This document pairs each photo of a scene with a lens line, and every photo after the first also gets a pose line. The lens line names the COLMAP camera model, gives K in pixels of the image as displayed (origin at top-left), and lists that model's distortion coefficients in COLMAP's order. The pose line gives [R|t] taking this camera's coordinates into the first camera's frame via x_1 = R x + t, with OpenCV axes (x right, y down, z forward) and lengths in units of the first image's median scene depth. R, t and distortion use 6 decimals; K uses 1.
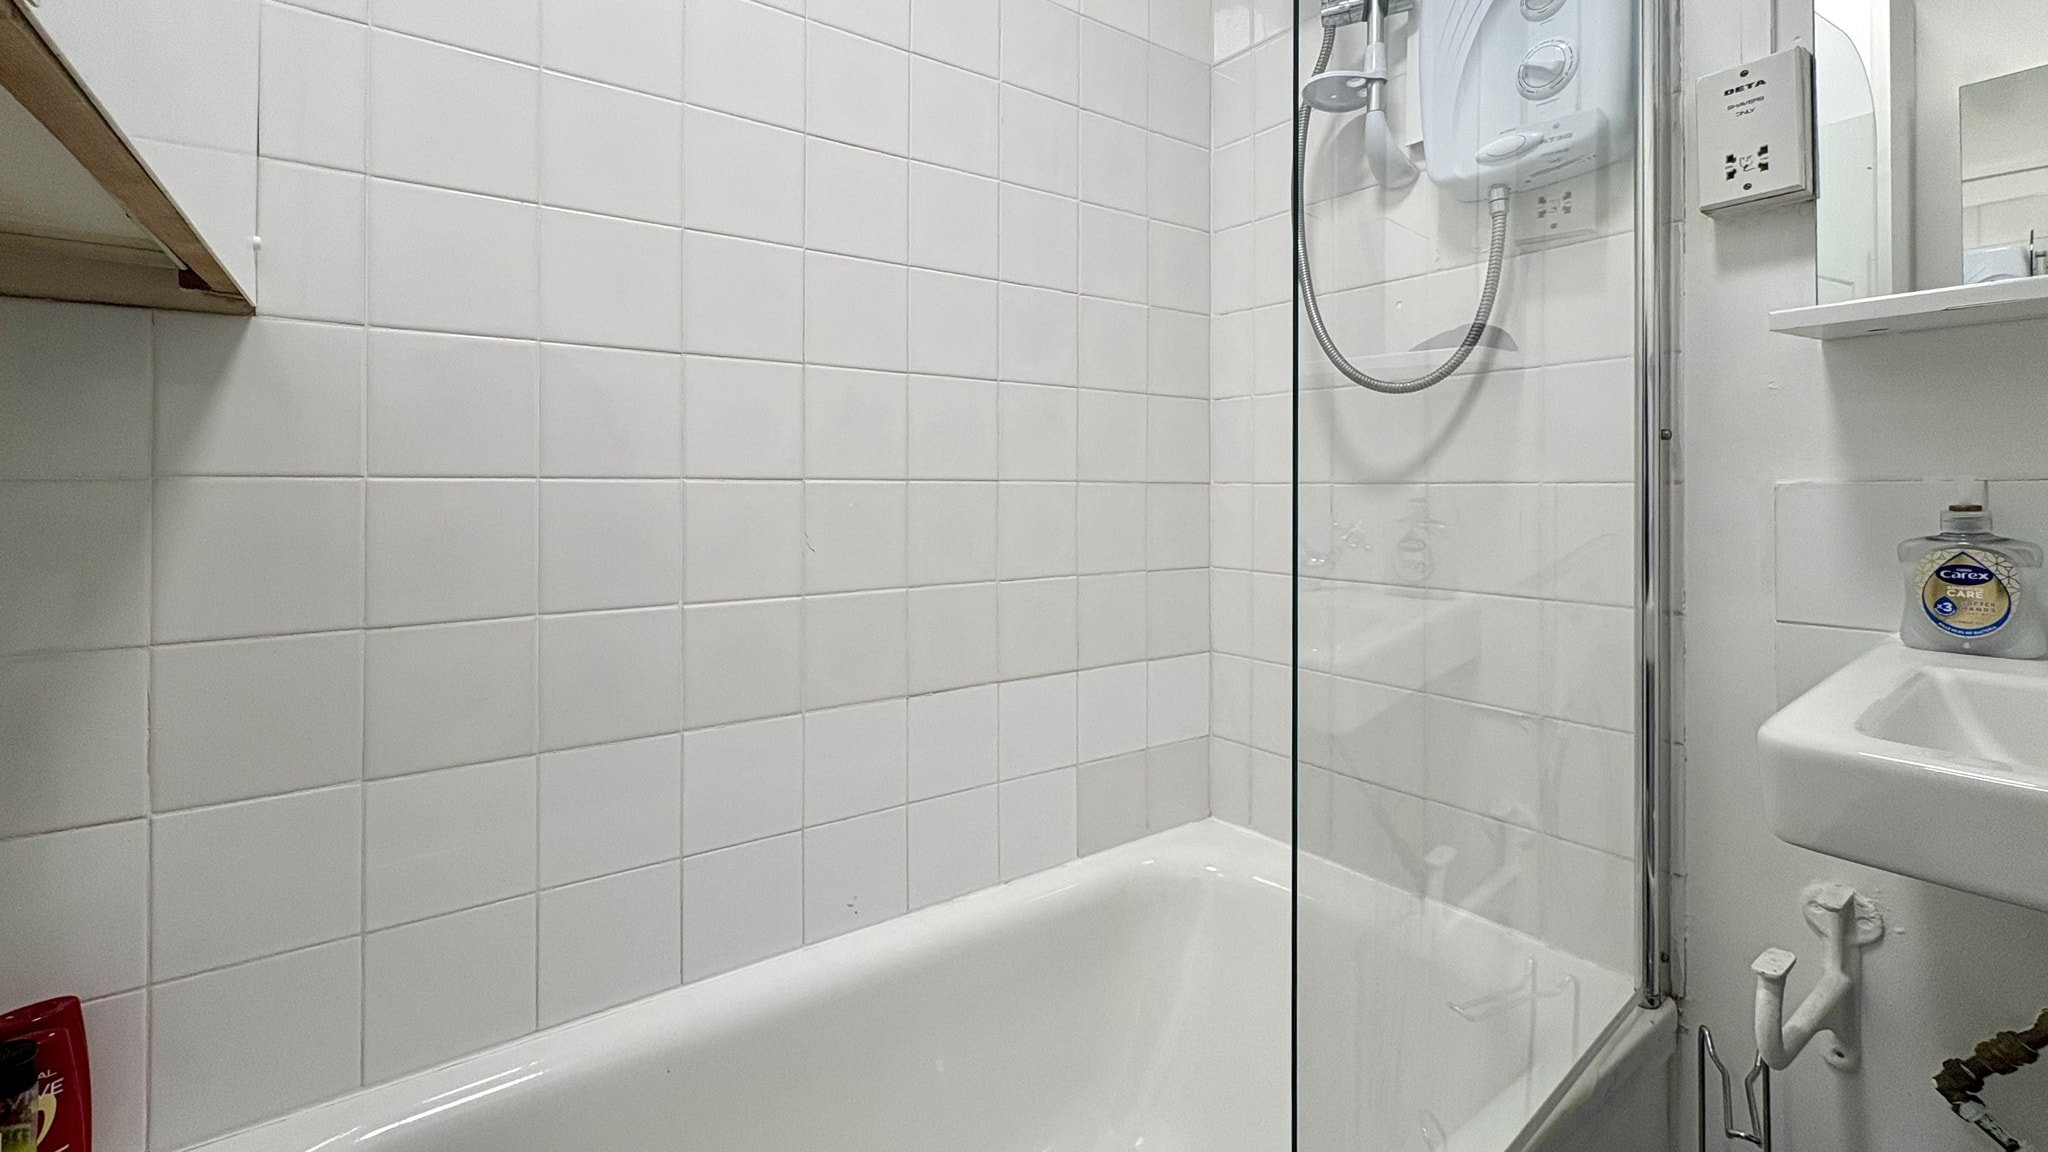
lens RADIAL K [[833.1, 0, 1006.7], [0, 833.1, 492.8], [0, 0, 1]] dist [-0.000448, -0.000125]
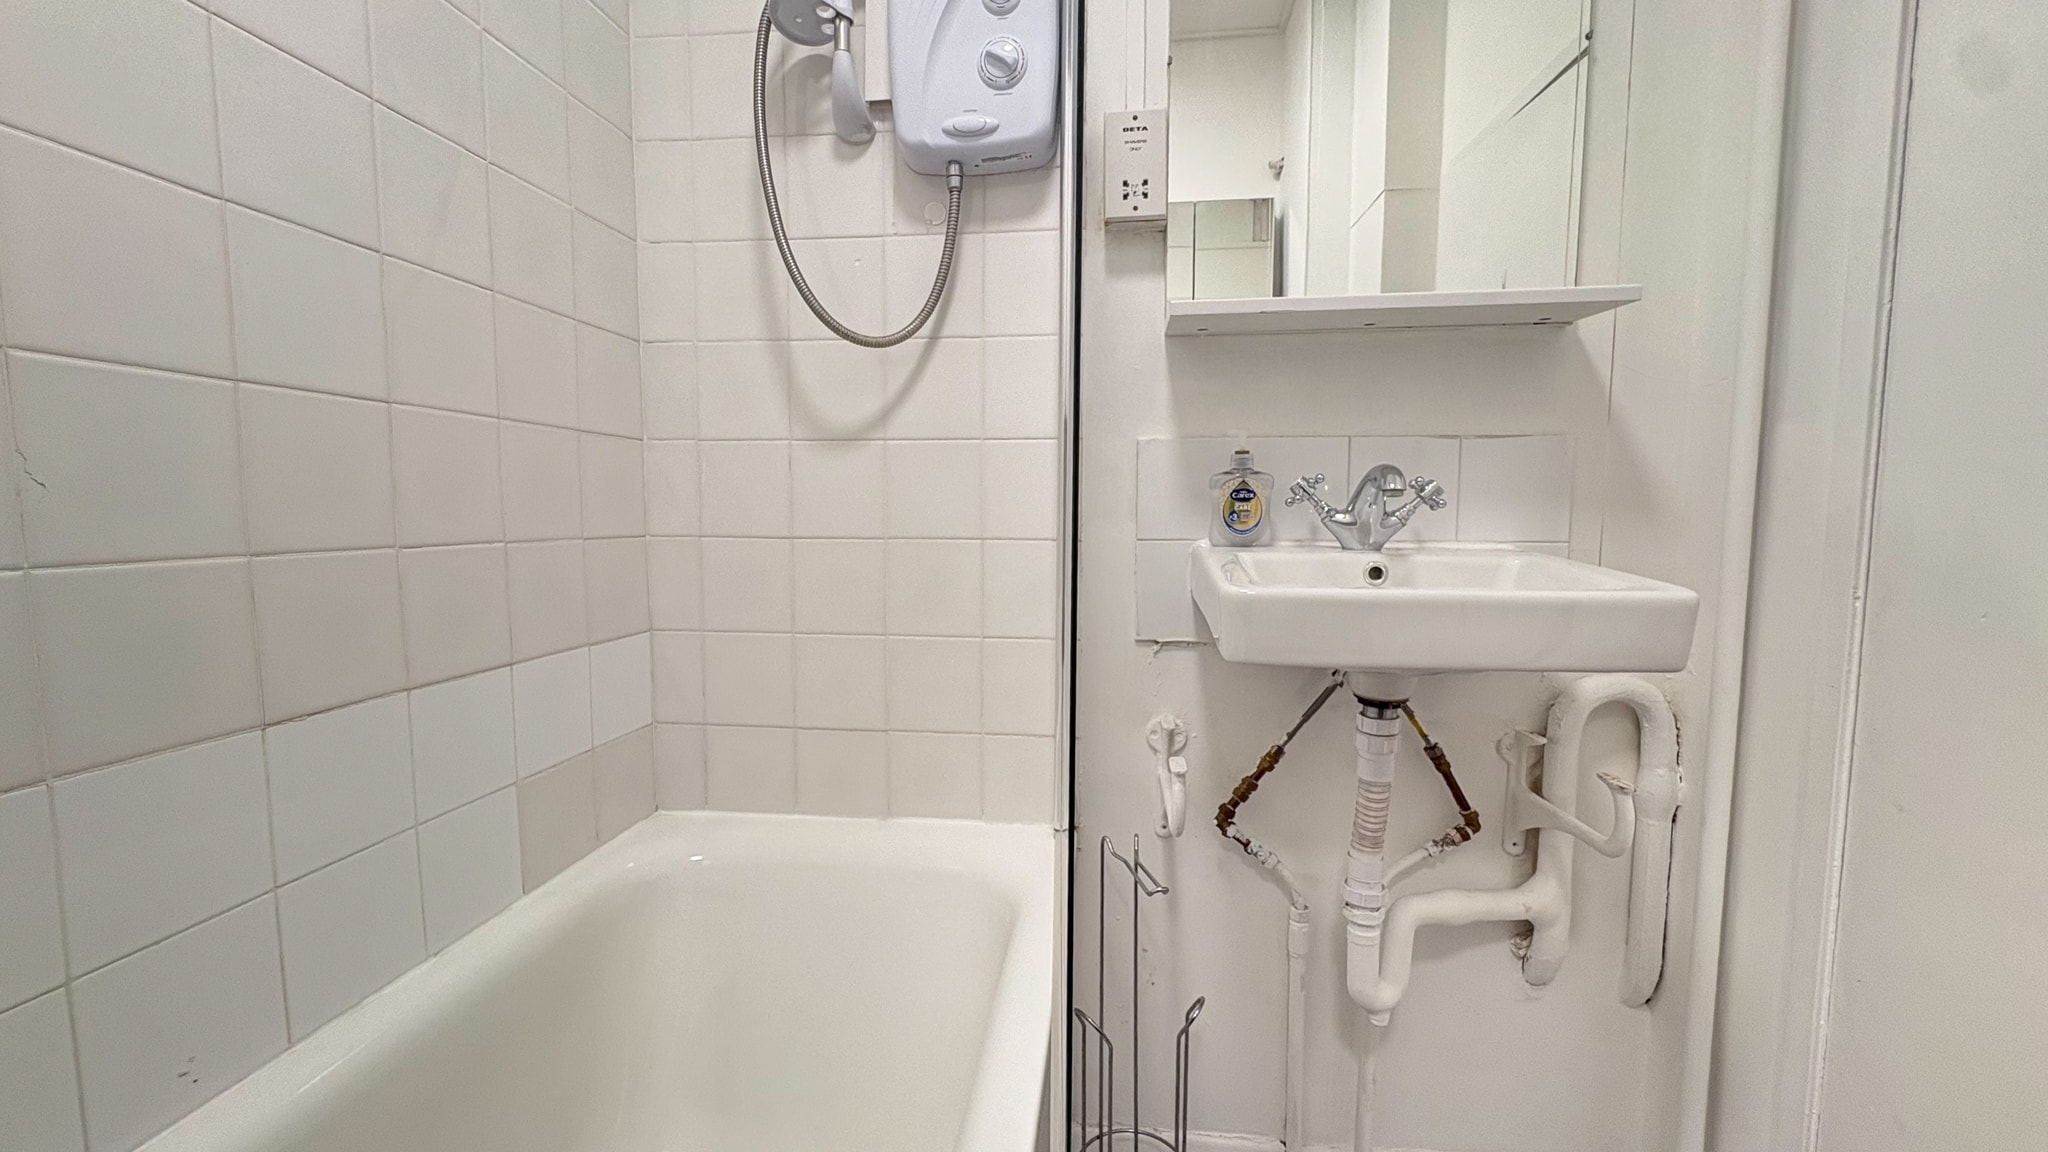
lens RADIAL K [[833.1, 0, 1017.5], [0, 833.1, 575.7], [0, 0, 1]] dist [-0.000448, -0.000125]
pose [[0.686900, -0.063876, 0.723939, -0.193604], [-0.001924, 0.995967, 0.089704, 0.078895], [-0.726749, -0.063010, 0.684007, 0.168671]]
